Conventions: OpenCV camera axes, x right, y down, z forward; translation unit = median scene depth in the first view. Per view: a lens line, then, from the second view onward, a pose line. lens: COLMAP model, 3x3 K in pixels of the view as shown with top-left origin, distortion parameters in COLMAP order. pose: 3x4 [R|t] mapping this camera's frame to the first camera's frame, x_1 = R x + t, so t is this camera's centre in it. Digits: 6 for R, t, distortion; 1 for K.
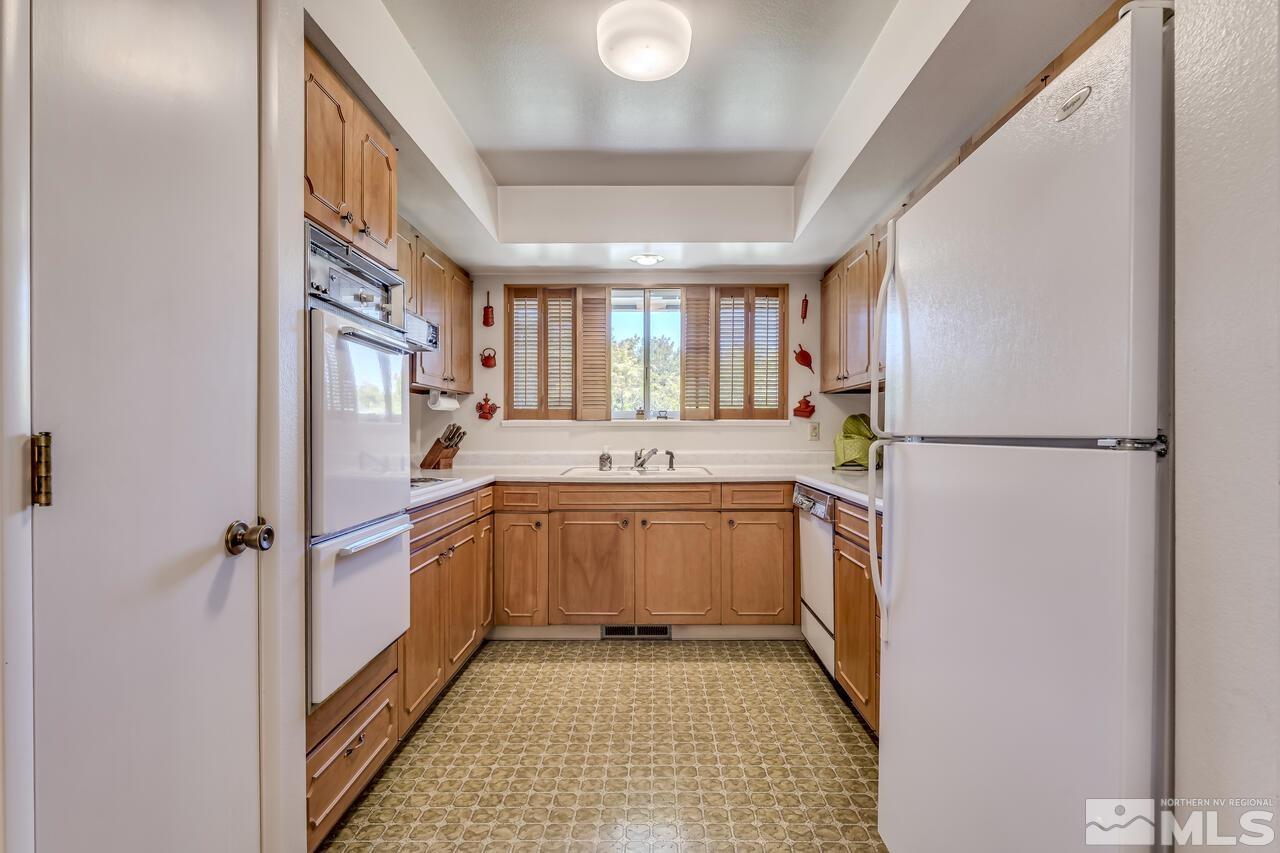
lens RADIAL K [[668.5, 0, 645.5], [0, 668.5, 435.5], [0, 0, 1]] dist [-0.007118, -0.000246]
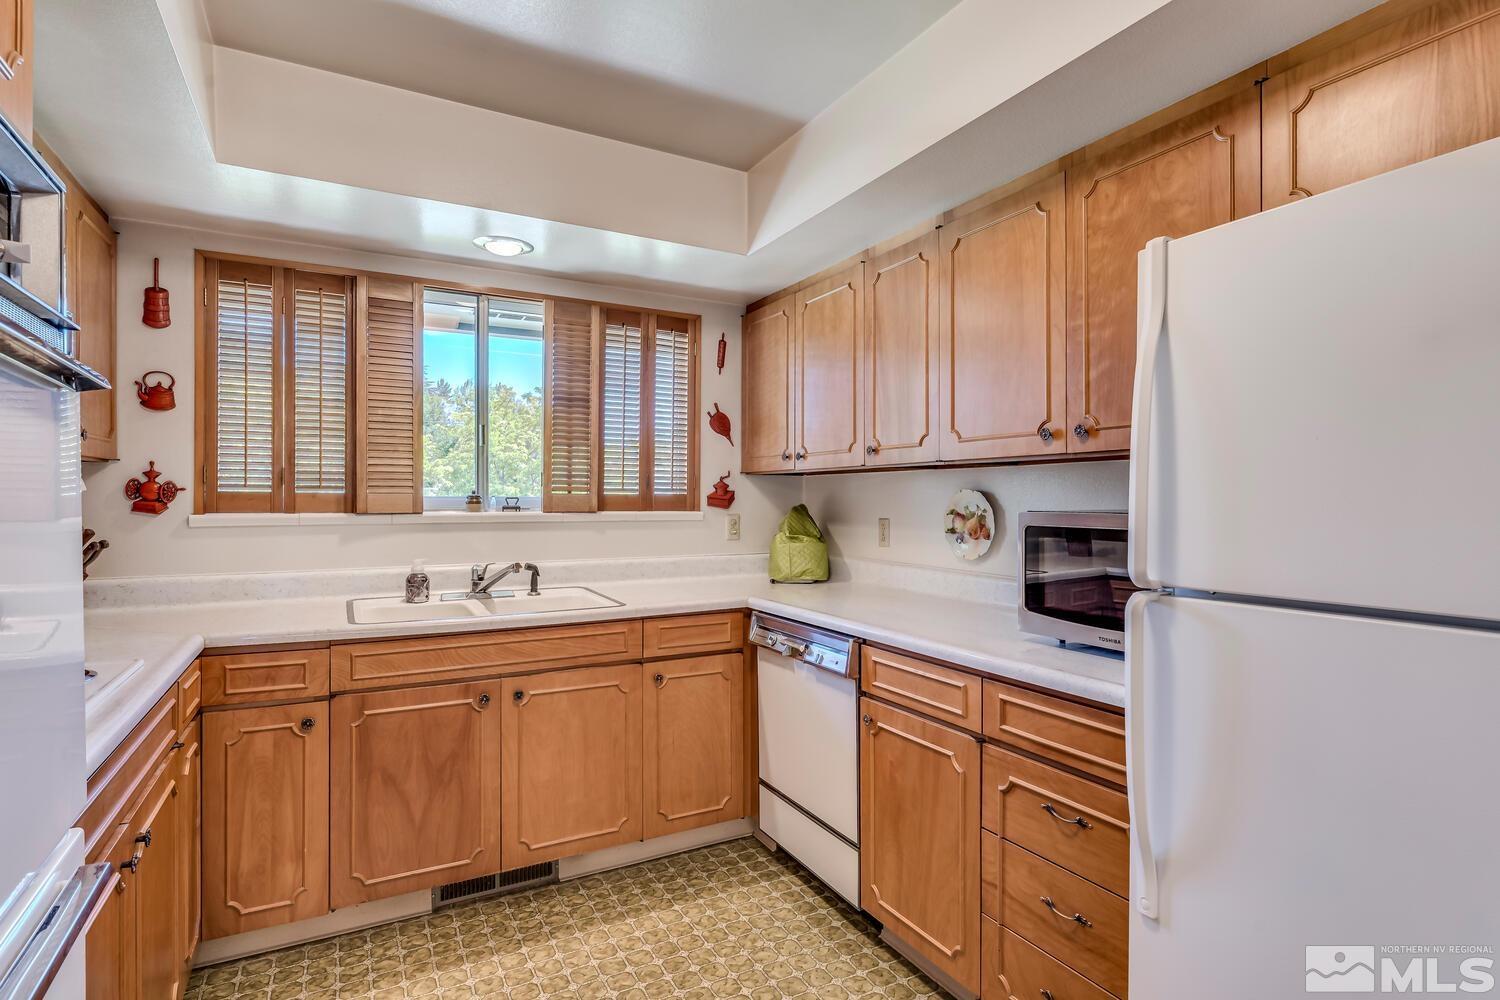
lens RADIAL K [[779.4, 0, 748.4], [0, 779.4, 498.4], [0, 0, 1]] dist [-0.001979, -0.001389]
pose [[0.857114, 0.000497, 0.515127, -0.163325], [-0.002651, 0.999991, 0.003447, -0.040364], [-0.515120, -0.004320, 0.857107, 0.283483]]
